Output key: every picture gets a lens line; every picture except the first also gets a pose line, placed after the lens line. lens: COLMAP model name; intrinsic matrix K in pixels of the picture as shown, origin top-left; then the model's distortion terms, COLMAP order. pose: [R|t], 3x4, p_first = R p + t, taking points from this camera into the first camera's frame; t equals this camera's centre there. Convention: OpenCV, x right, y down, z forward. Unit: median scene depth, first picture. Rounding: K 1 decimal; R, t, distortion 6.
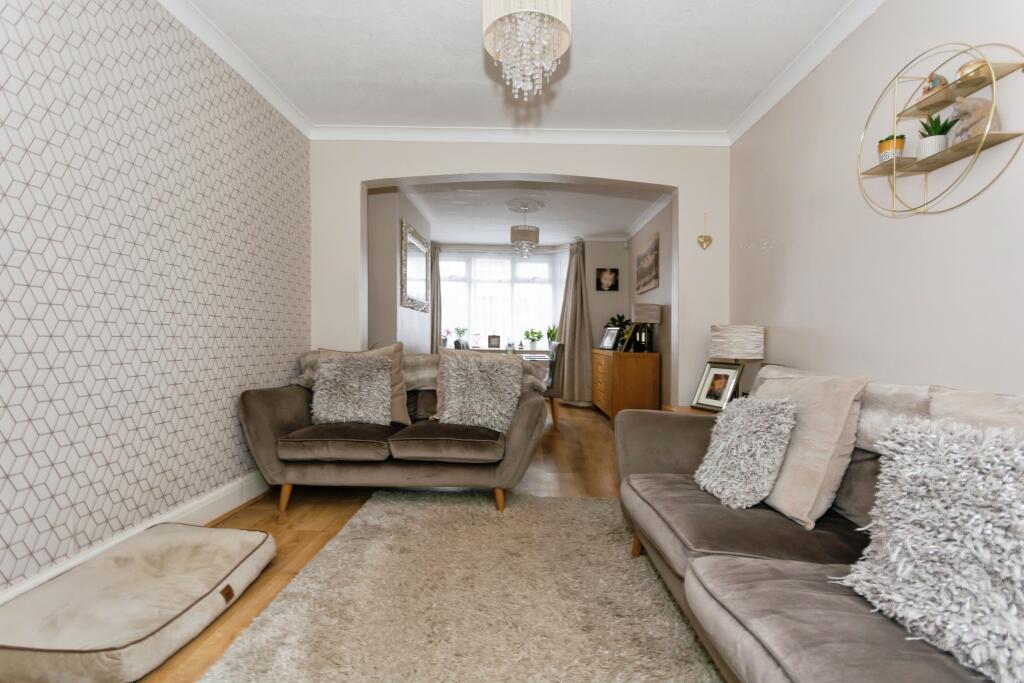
lens RADIAL K [[445.4, 0, 515.2], [0, 445.4, 341.0], [0, 0, 1]] dist [0.003205, 0.000222]
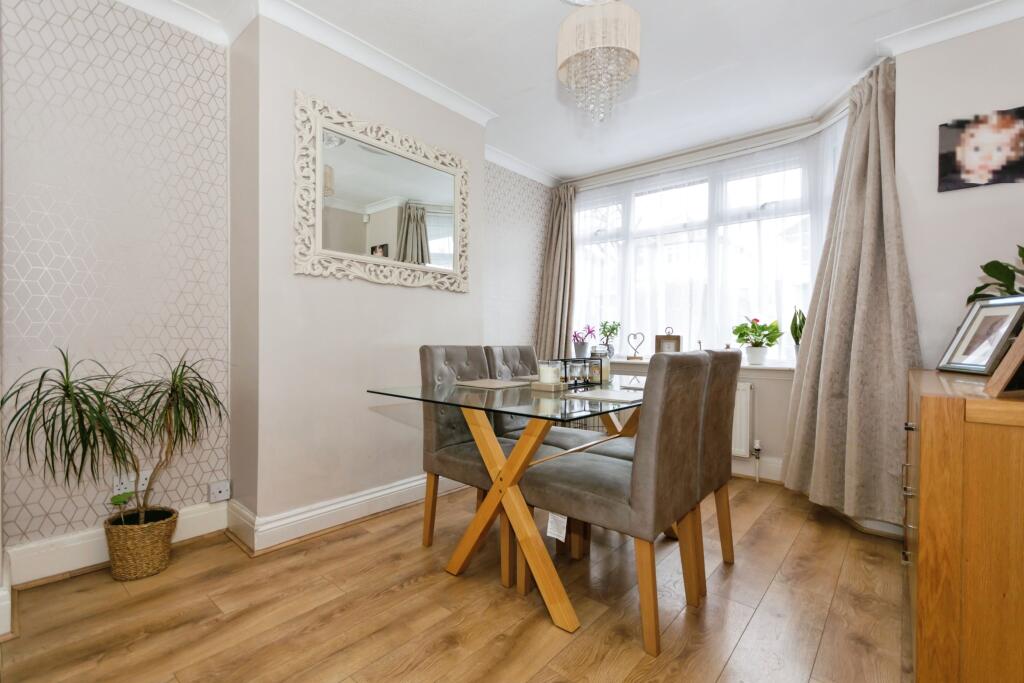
lens RADIAL K [[445.4, 0, 504.2], [0, 445.4, 343.5], [0, 0, 1]] dist [0.003205, 0.000222]
pose [[0.747509, -0.005767, -0.664227, 0.148251], [-0.001889, 0.999940, -0.010808, 0.002947], [0.664249, 0.009334, 0.747453, 0.497052]]
